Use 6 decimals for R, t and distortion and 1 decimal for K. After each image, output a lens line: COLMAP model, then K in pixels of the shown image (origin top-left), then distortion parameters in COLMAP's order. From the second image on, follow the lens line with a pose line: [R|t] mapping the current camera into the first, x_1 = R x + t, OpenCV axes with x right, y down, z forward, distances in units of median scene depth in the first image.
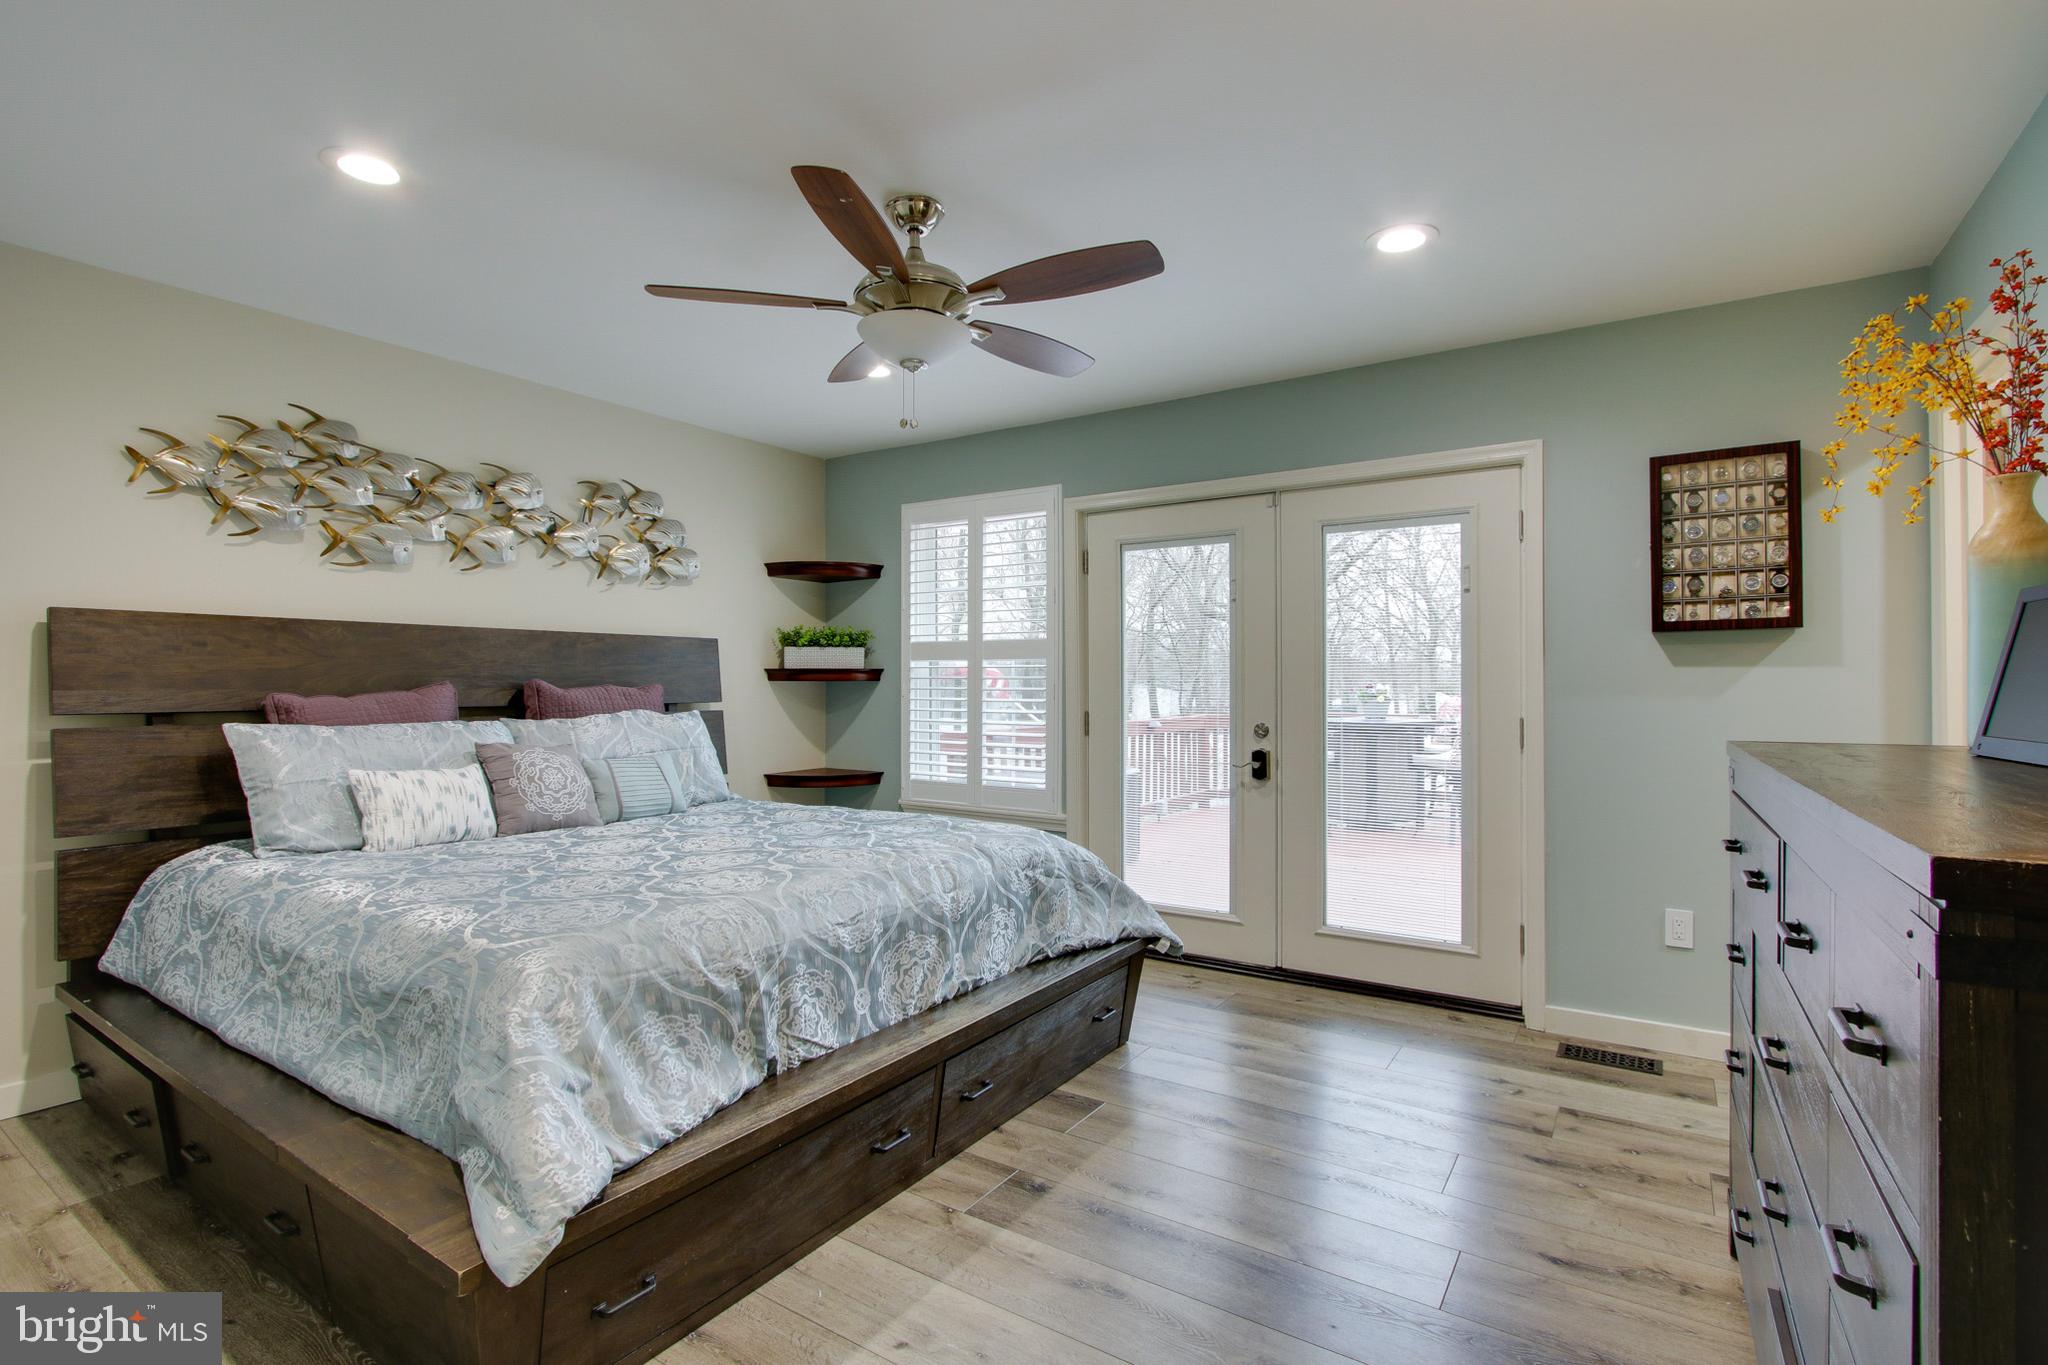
lens RADIAL K [[950.4, 0, 1018.5], [0, 950.4, 680.1], [0, 0, 1]] dist [-0.014807, 0.000848]
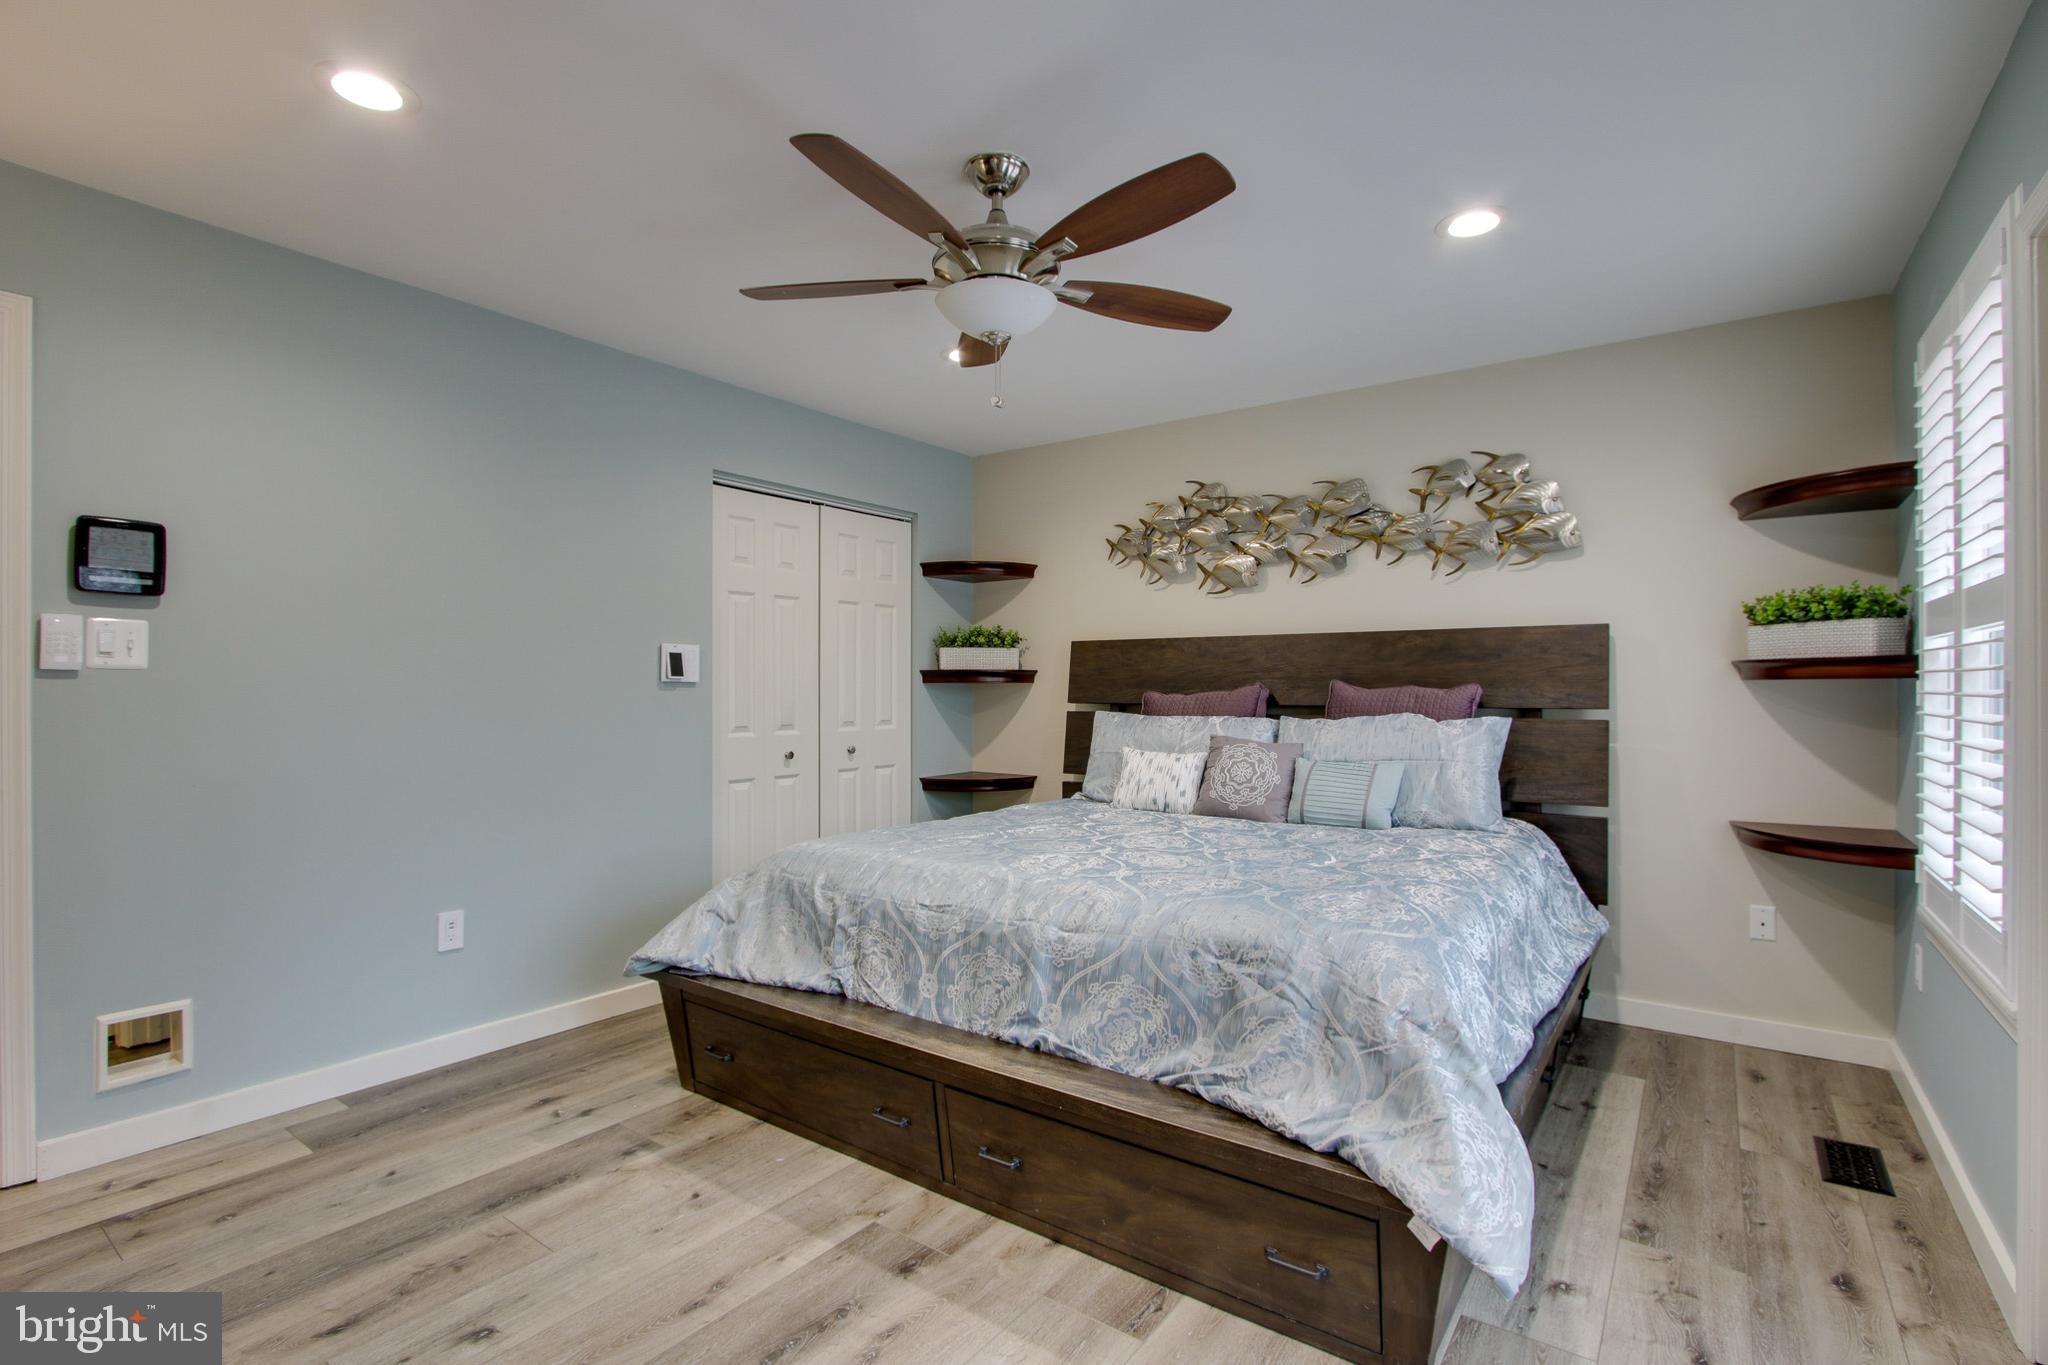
lens RADIAL K [[950.4, 0, 1021.0], [0, 950.4, 687.0], [0, 0, 1]] dist [-0.014807, 0.000848]
pose [[-0.037964, -0.002671, -0.999276, 0.841672], [0.004265, 0.999987, -0.002835, 0.012066], [0.999270, -0.004370, -0.037952, 1.095682]]
